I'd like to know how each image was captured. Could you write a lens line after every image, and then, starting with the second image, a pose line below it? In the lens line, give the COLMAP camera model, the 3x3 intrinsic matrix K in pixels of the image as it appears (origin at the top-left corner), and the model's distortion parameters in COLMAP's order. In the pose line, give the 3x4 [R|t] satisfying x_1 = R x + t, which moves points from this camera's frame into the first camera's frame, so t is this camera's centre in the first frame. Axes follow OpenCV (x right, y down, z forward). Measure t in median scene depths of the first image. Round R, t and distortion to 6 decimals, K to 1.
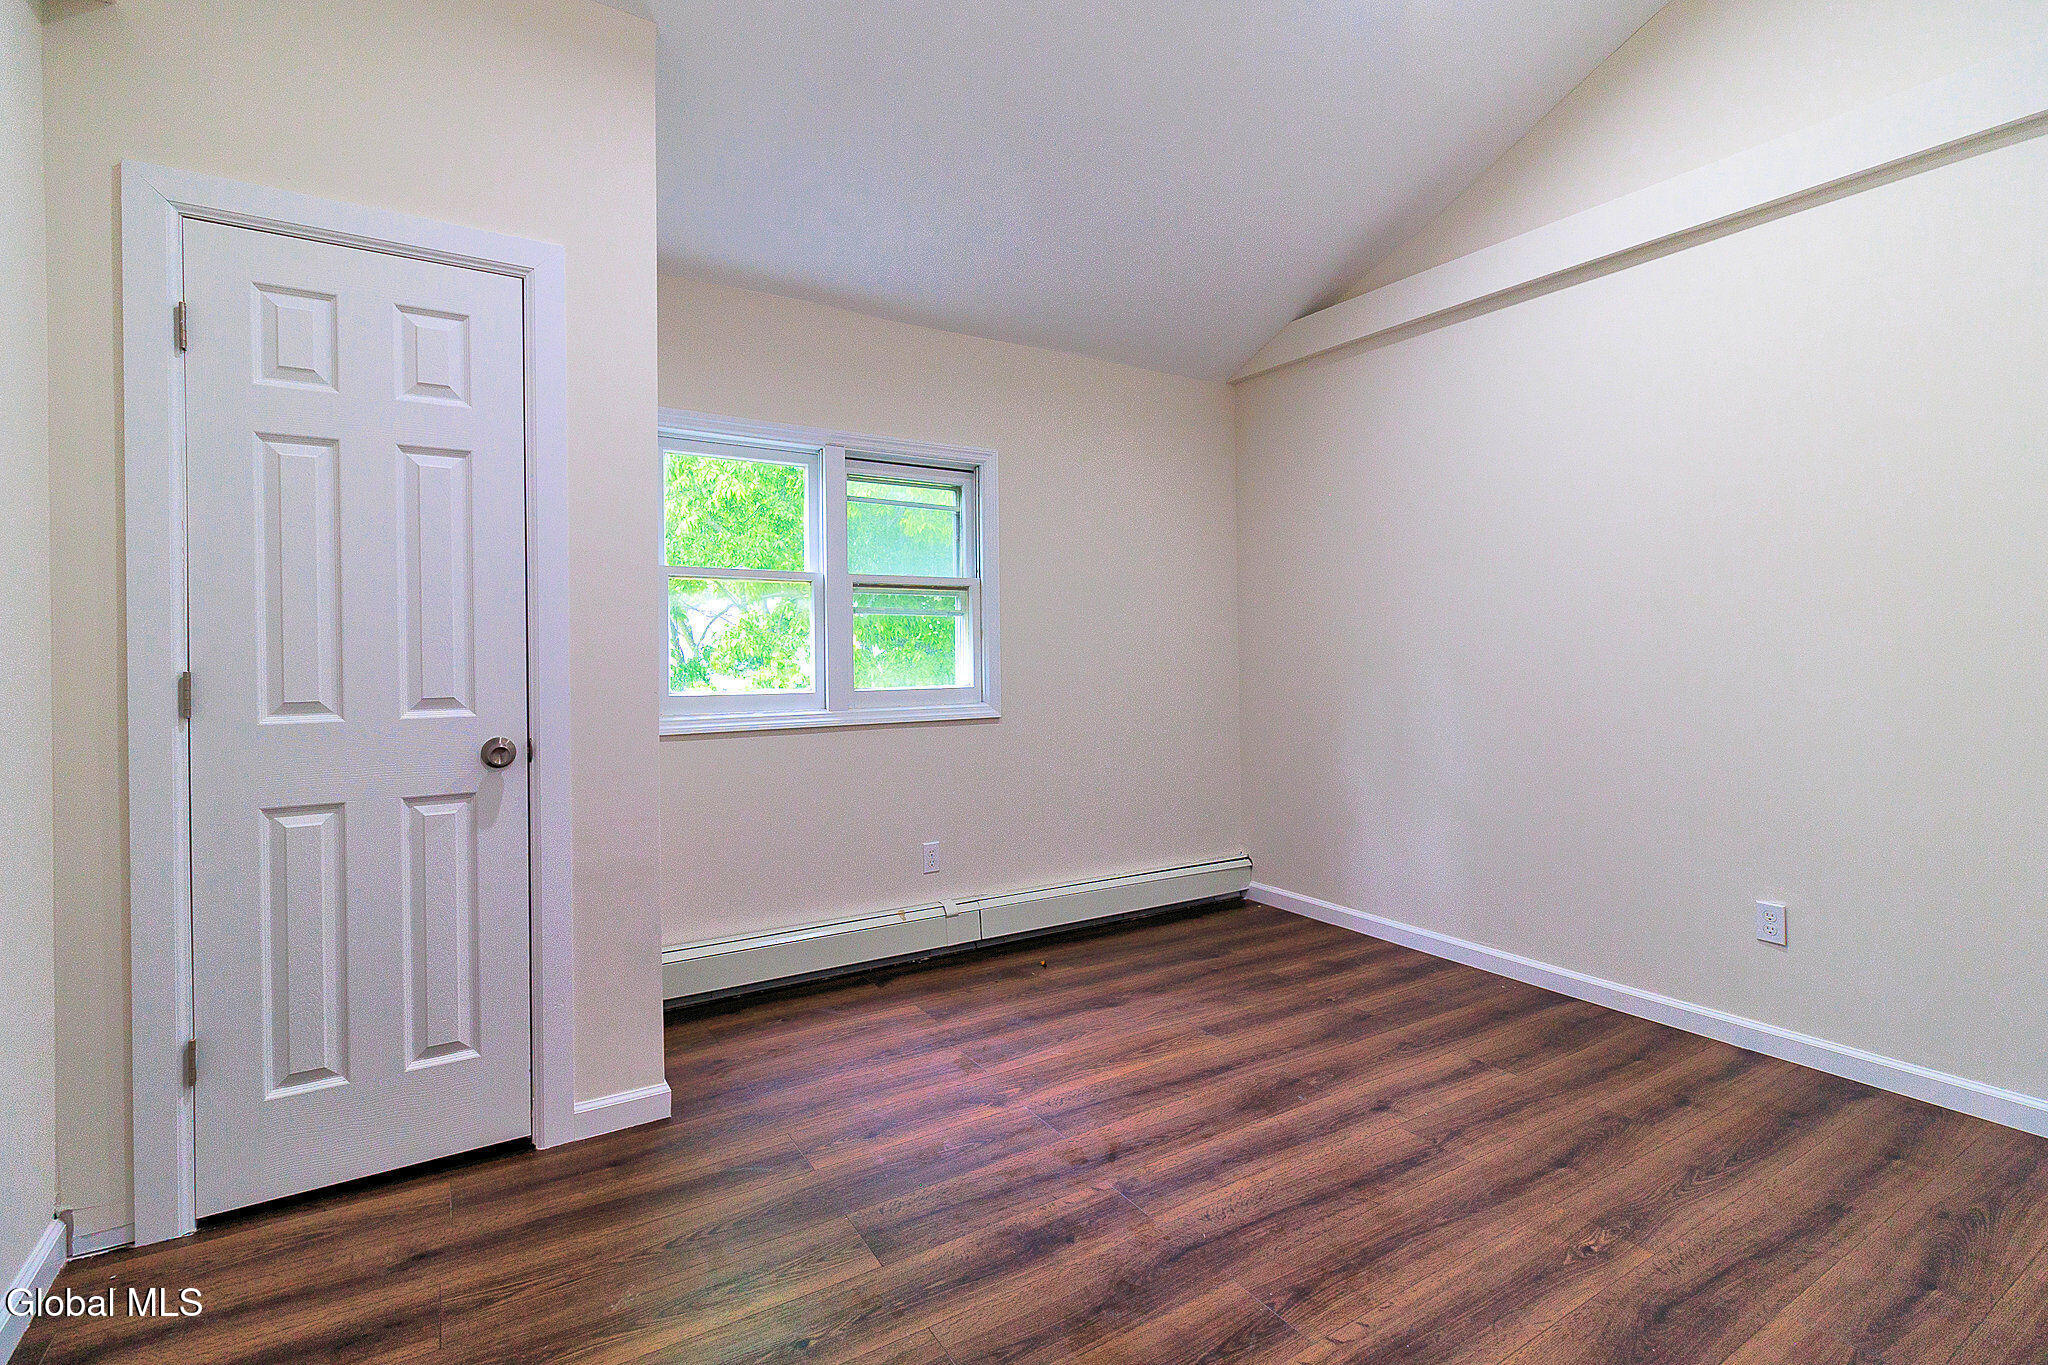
lens RADIAL K [[925.5, 0, 989.4], [0, 925.5, 677.2], [0, 0, 1]] dist [0.001092, -0.000691]
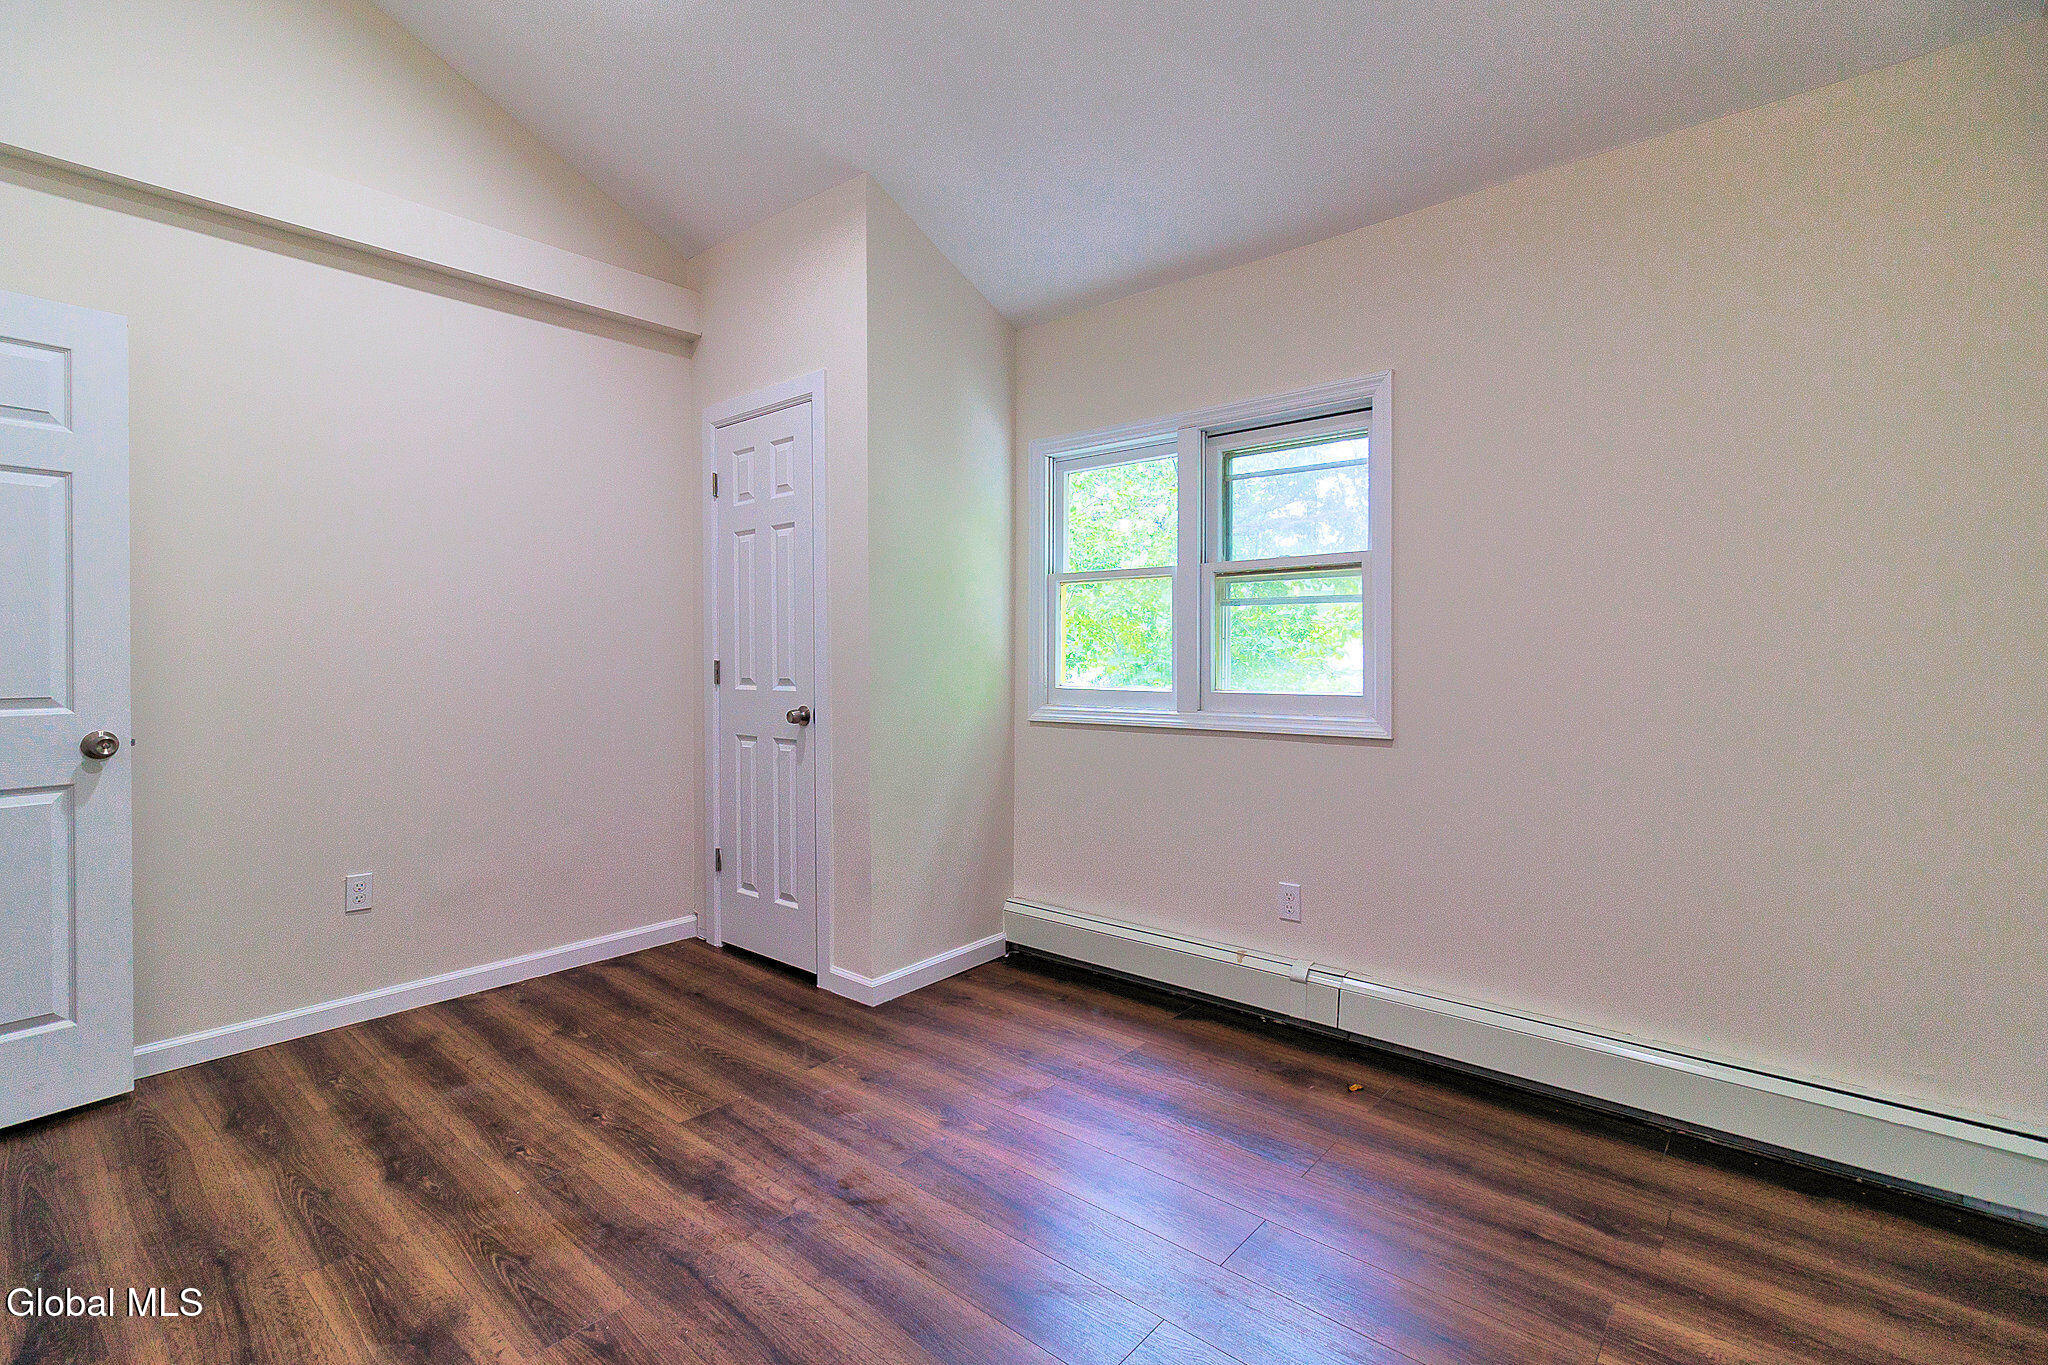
lens RADIAL K [[925.5, 0, 1025.4], [0, 925.5, 676.9], [0, 0, 1]] dist [0.001092, -0.000691]
pose [[0.321179, 0.028281, -0.946596, 0.814806], [-0.023196, 0.999489, 0.021991, -0.019892], [0.946734, 0.014894, 0.321671, 0.671700]]
